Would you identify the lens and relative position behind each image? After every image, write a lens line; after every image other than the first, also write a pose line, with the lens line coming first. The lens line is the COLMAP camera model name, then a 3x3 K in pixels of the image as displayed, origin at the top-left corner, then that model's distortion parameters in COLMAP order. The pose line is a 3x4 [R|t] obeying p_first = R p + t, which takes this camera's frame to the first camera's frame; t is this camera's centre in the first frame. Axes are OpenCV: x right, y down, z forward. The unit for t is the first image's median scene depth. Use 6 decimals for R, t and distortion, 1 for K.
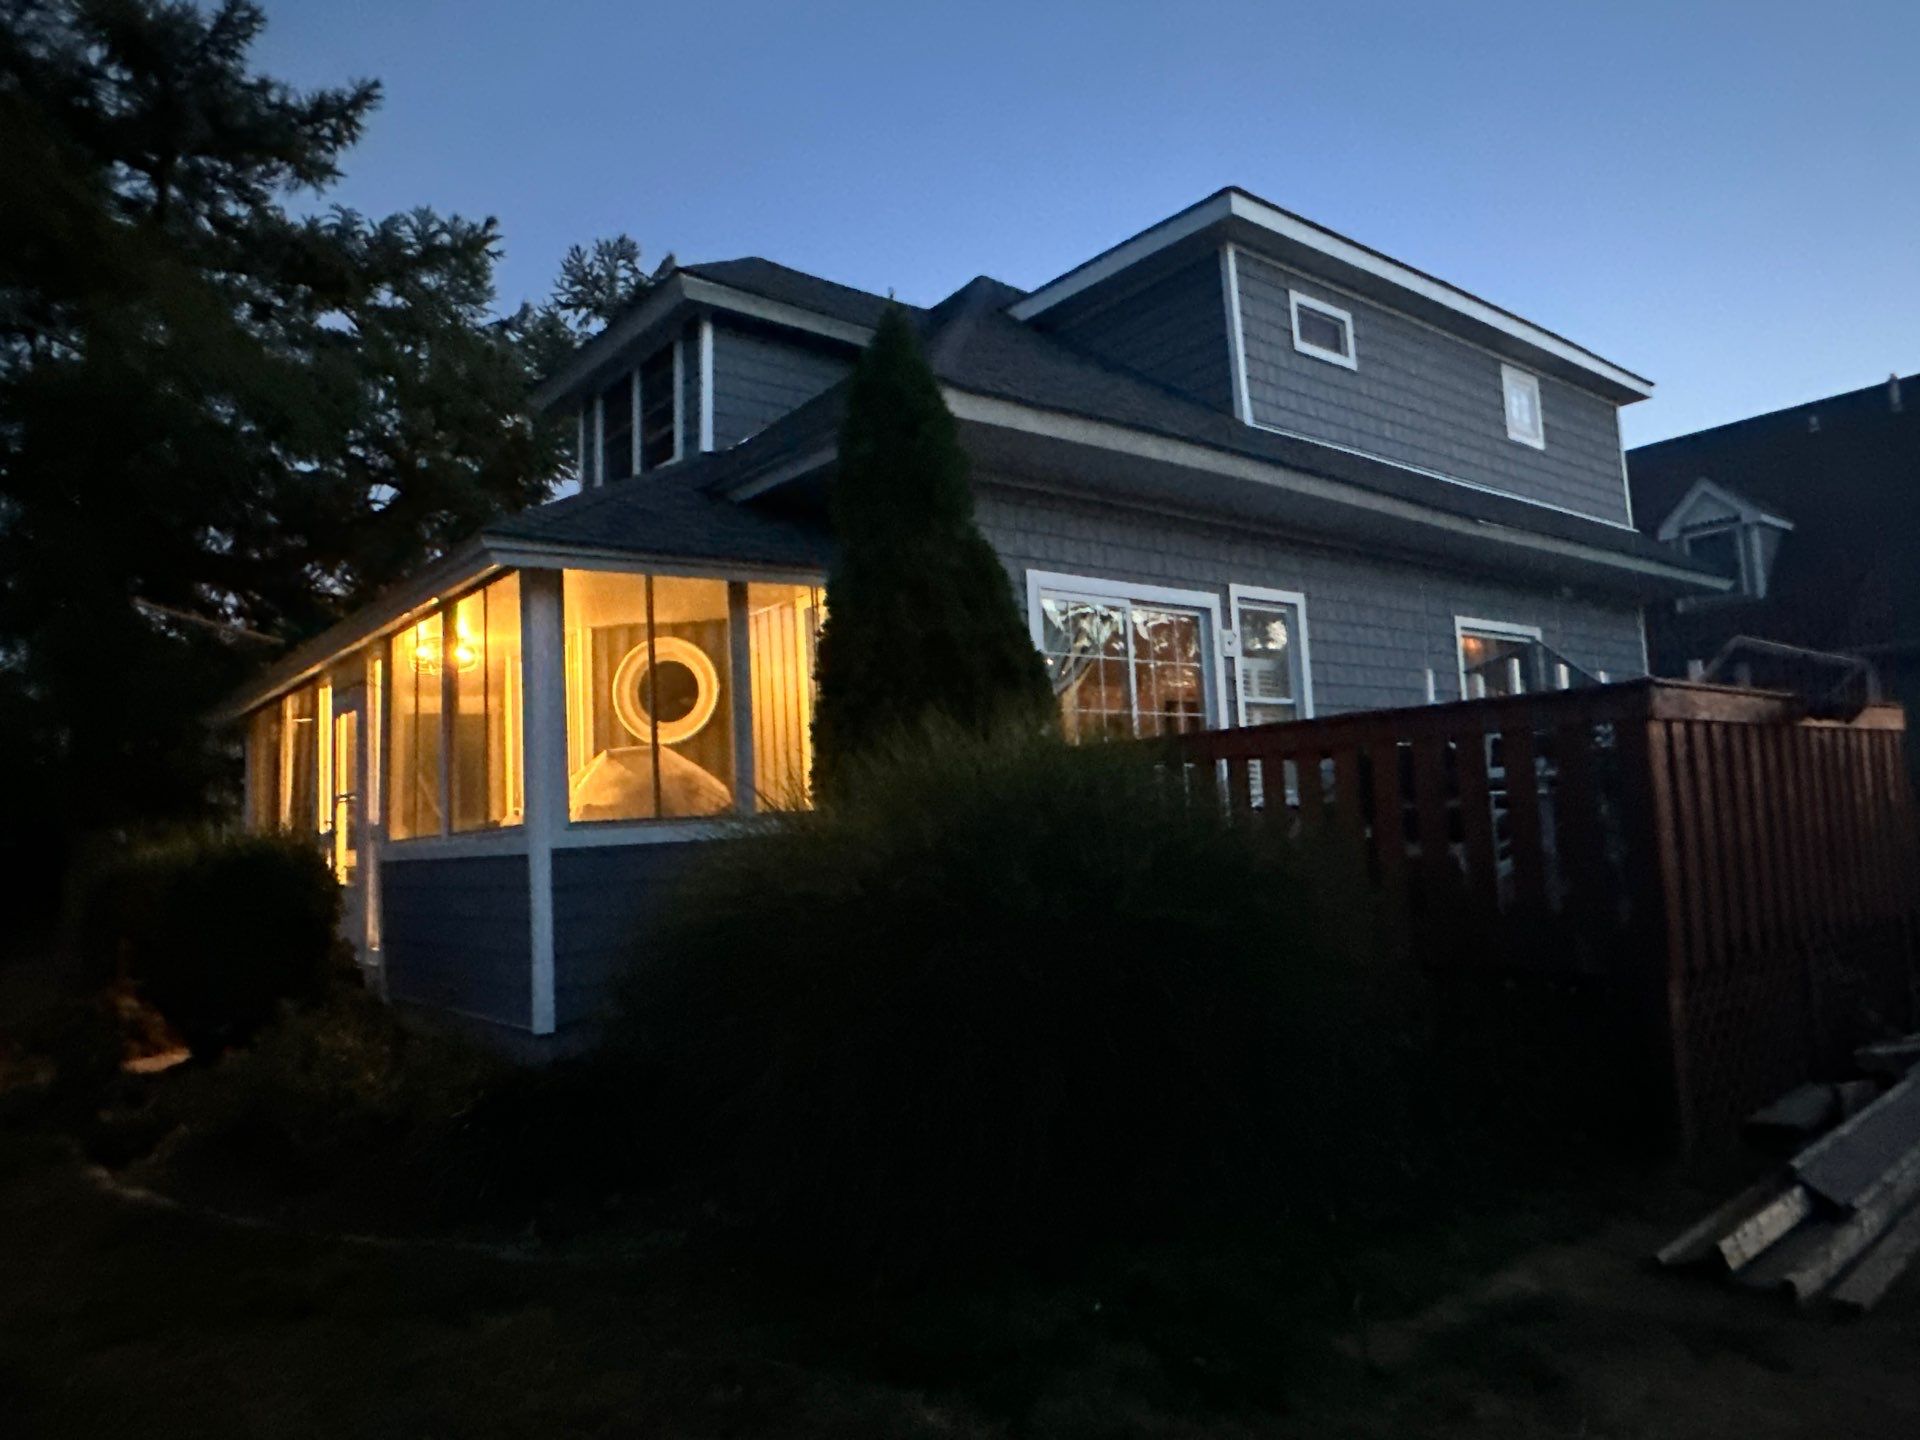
lens RADIAL K [[1227.0, 0, 951.1], [0, 1227.0, 731.9], [0, 0, 1]] dist [-0.016175, 0.001997]
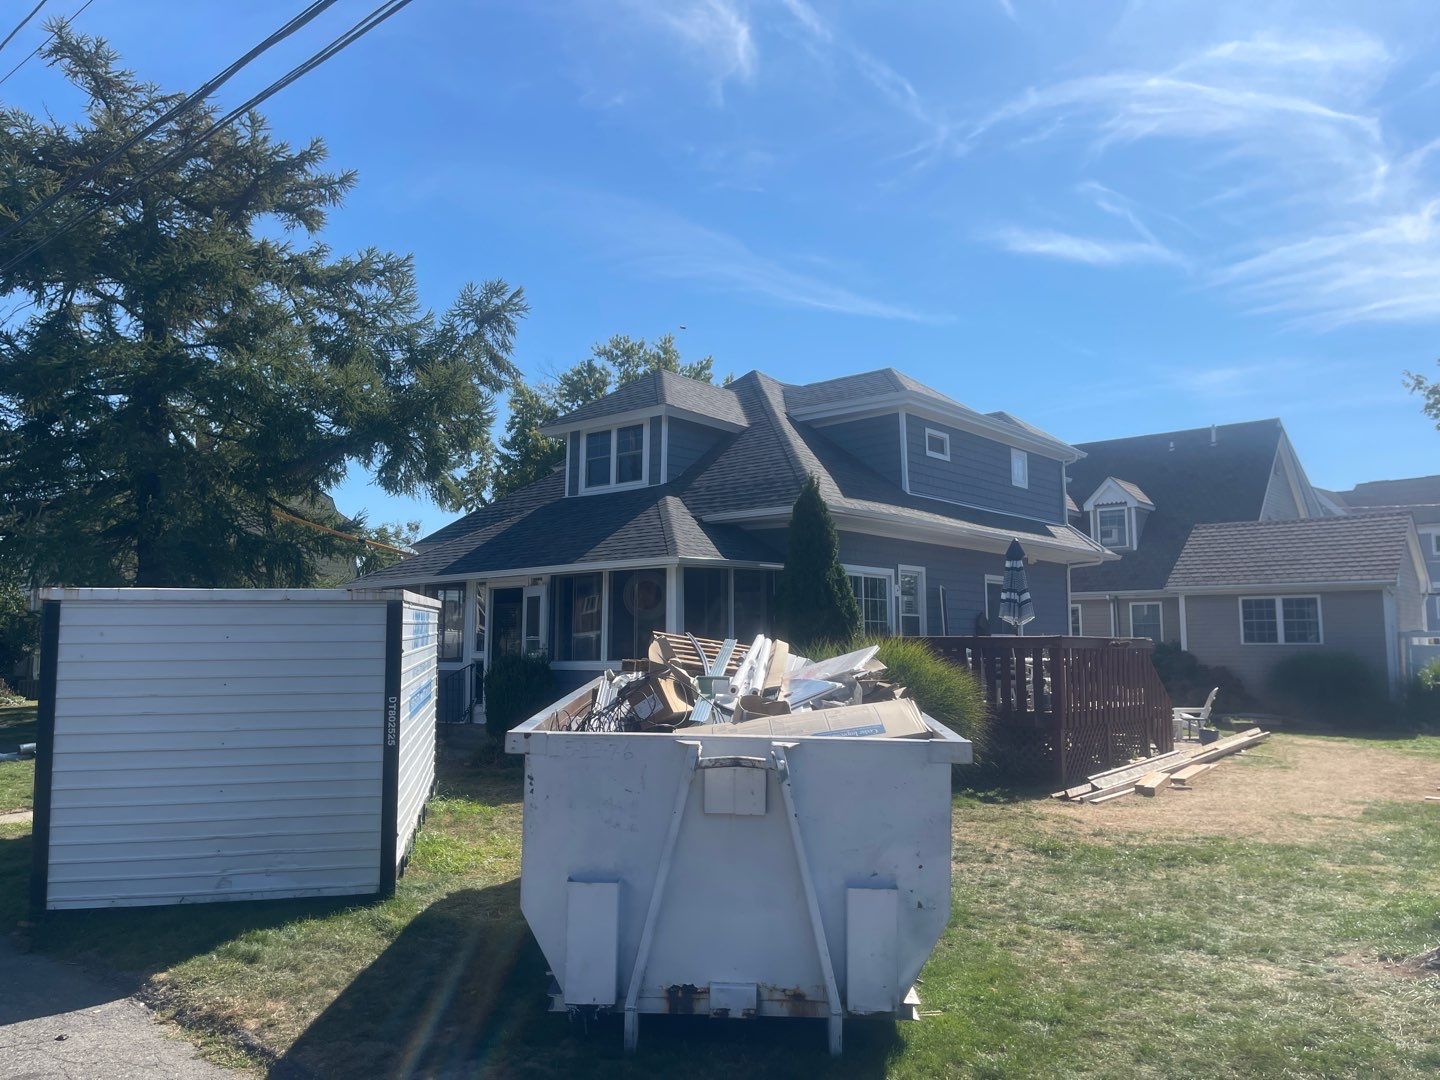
lens RADIAL K [[1082.1, 0, 719.6], [0, 1082.1, 539.4], [0, 0, 1]] dist [0.007540, -0.001734]
pose [[0.979851, 0.065376, 0.188728, -0.423386], [-0.060984, 0.997718, -0.028991, -0.076346], [-0.190193, 0.016897, 0.981601, -0.809022]]
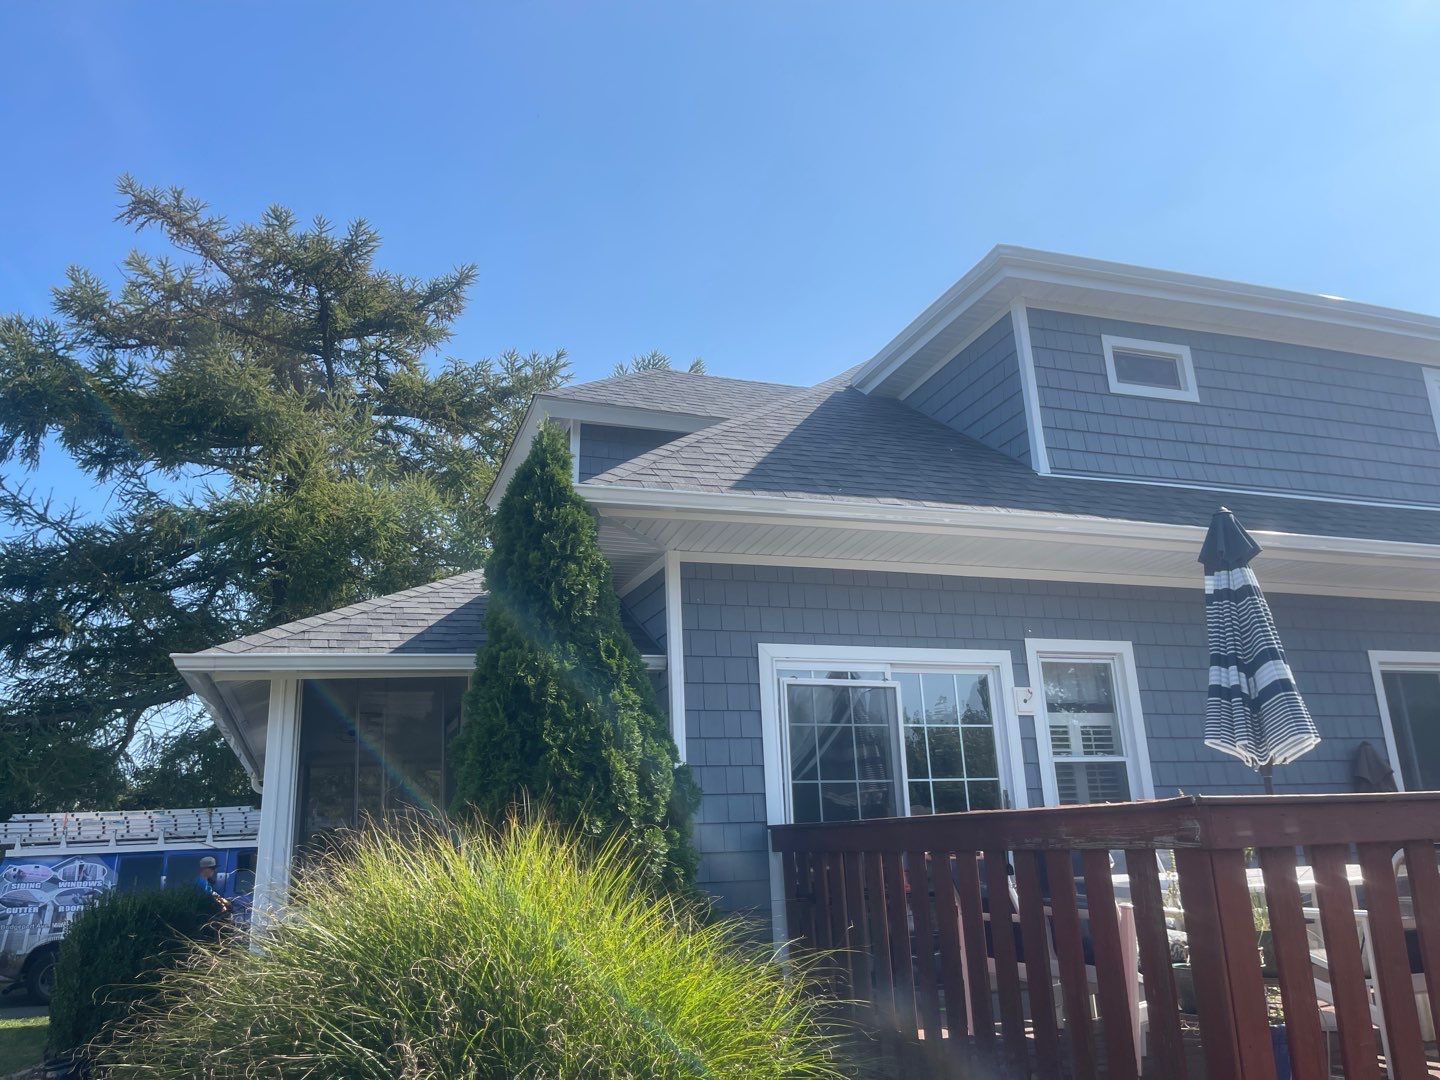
lens RADIAL K [[1082.1, 0, 720.5], [0, 1082.1, 533.7], [0, 0, 1]] dist [0.007540, -0.001734]
pose [[0.938789, -0.080426, -0.334973, 0.255386], [0.017207, 0.982100, -0.187574, -0.039481], [0.344063, 0.170329, 0.923368, 0.097247]]
